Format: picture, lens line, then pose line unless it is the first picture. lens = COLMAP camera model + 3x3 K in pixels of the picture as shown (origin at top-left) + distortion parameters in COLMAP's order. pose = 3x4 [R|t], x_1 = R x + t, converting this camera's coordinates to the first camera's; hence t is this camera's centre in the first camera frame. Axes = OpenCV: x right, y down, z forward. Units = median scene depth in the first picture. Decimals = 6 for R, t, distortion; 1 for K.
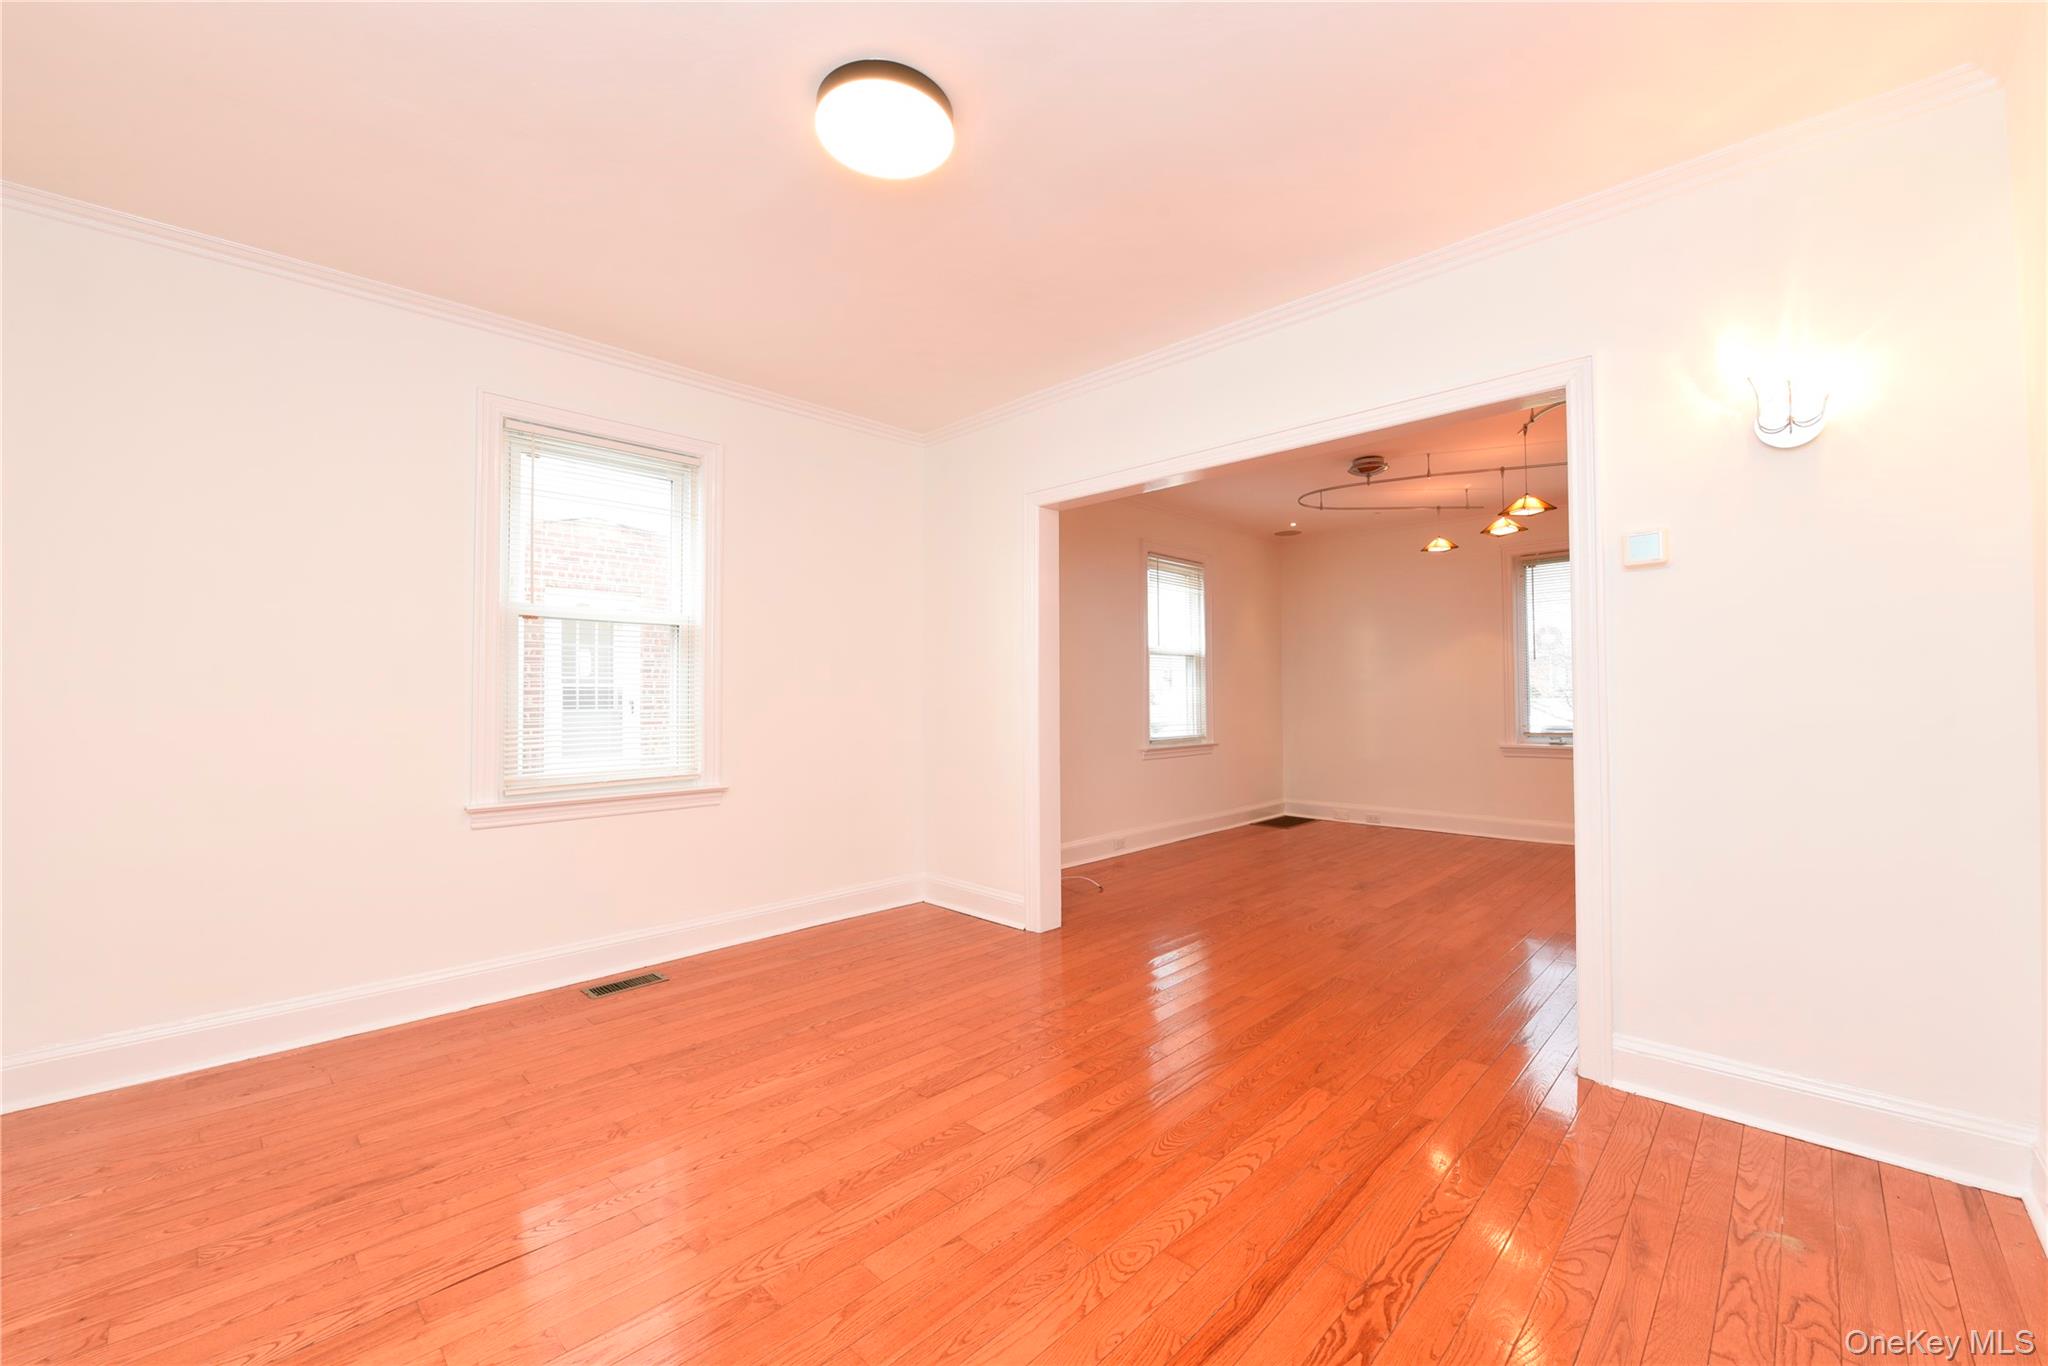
lens RADIAL K [[817.8, 0, 1024.0], [0, 817.8, 683.0], [0, 0, 1]] dist [-0.033364, -0.000108]
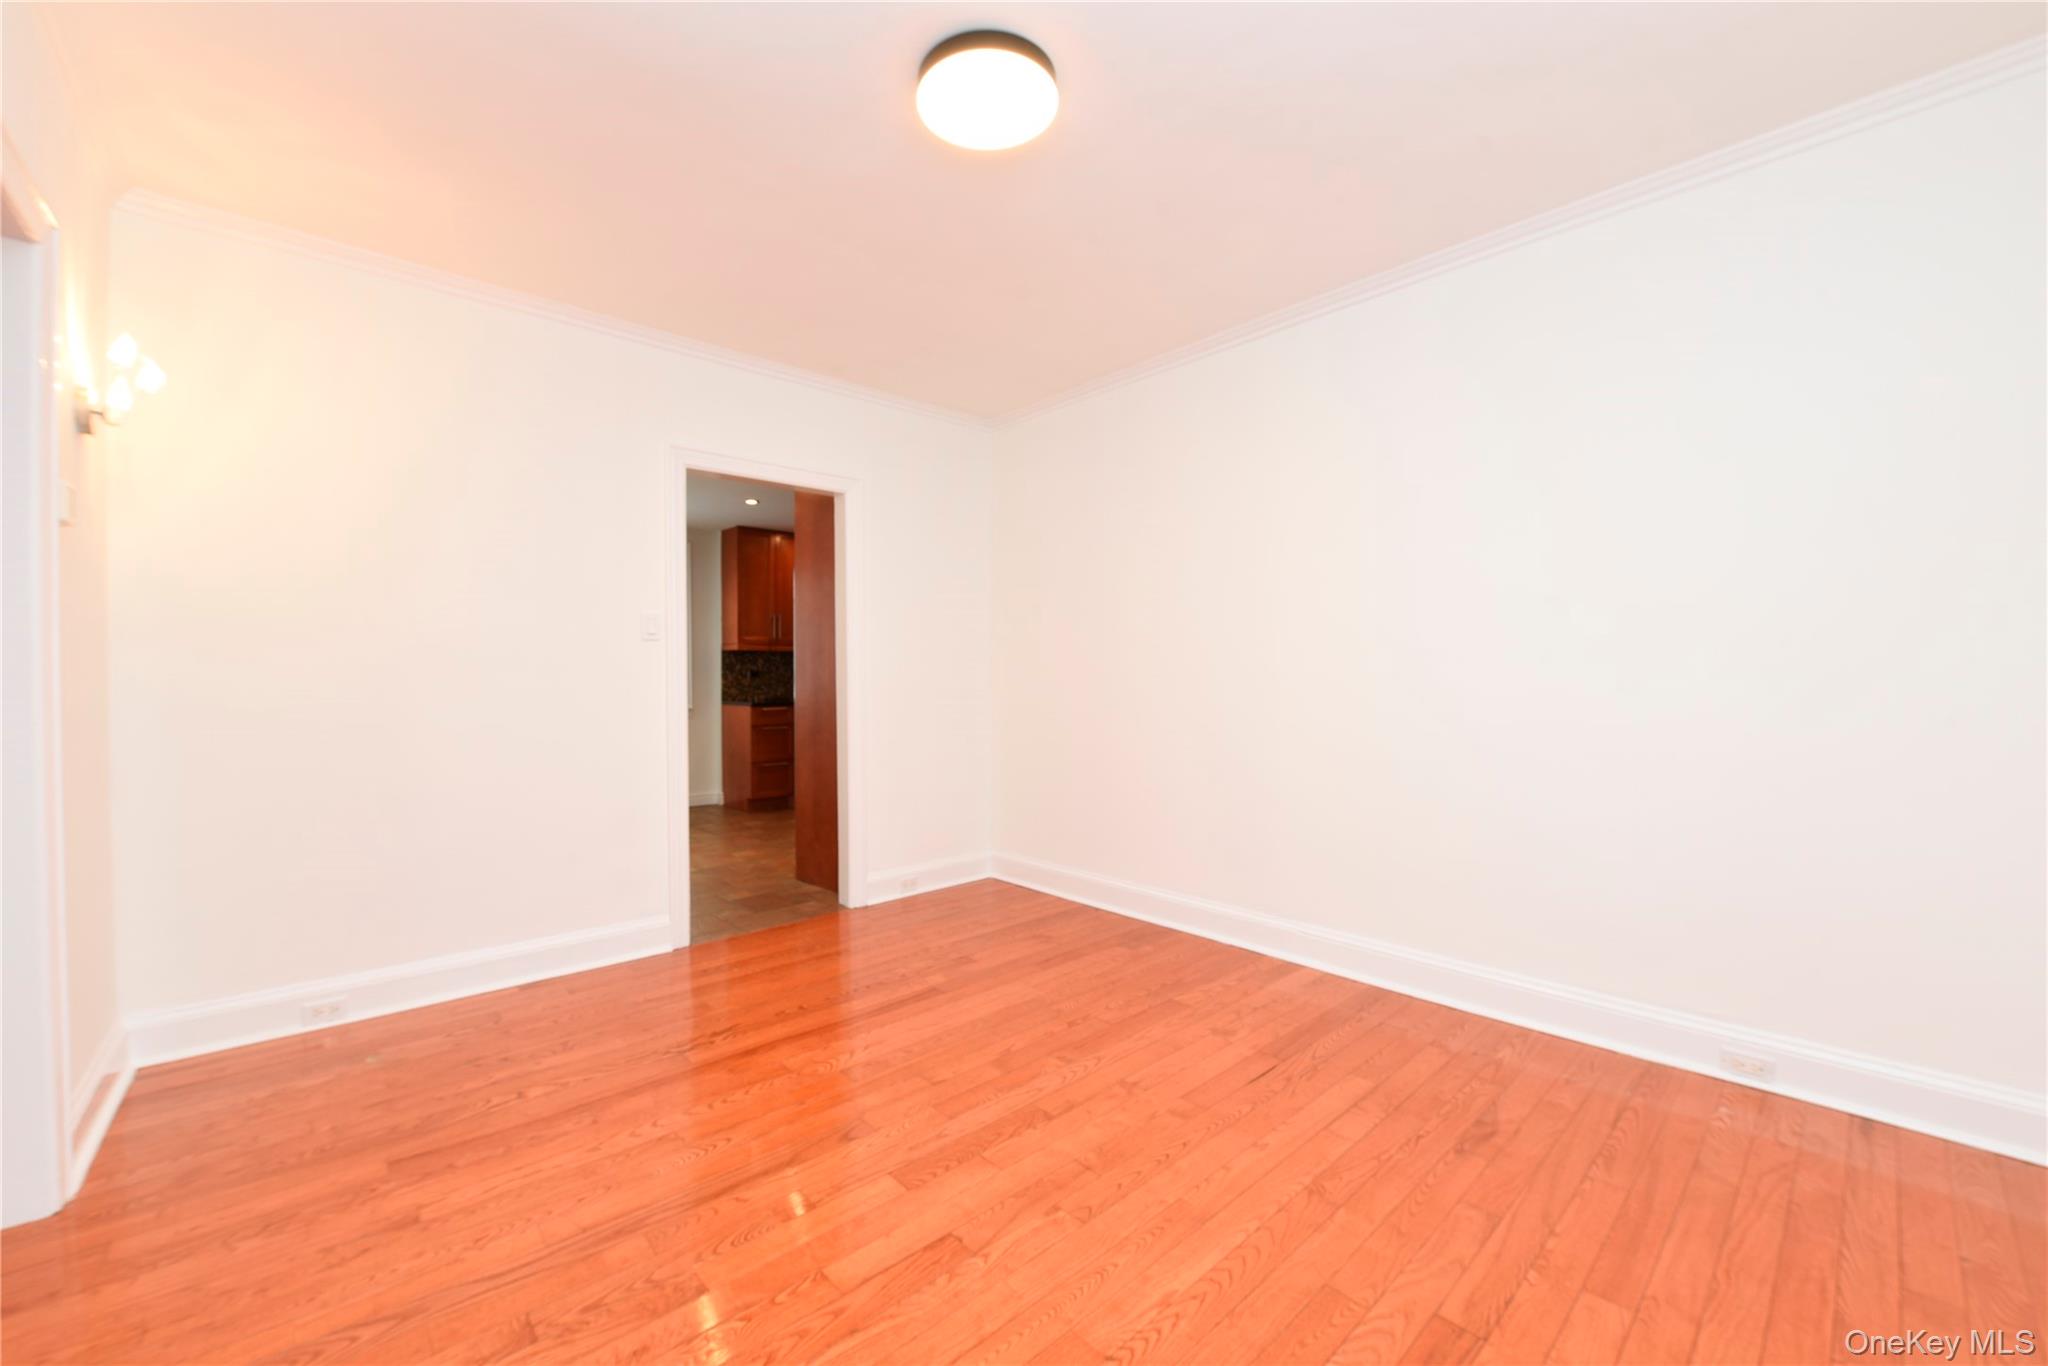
lens RADIAL K [[817.8, 0, 1024.0], [0, 817.8, 683.0], [0, 0, 1]] dist [-0.033364, -0.000108]
pose [[-0.998183, 0.009154, 0.059556, -0.274069], [0.008612, 0.999919, -0.009349, 0.033536], [-0.059637, -0.008819, -0.998181, 2.027625]]
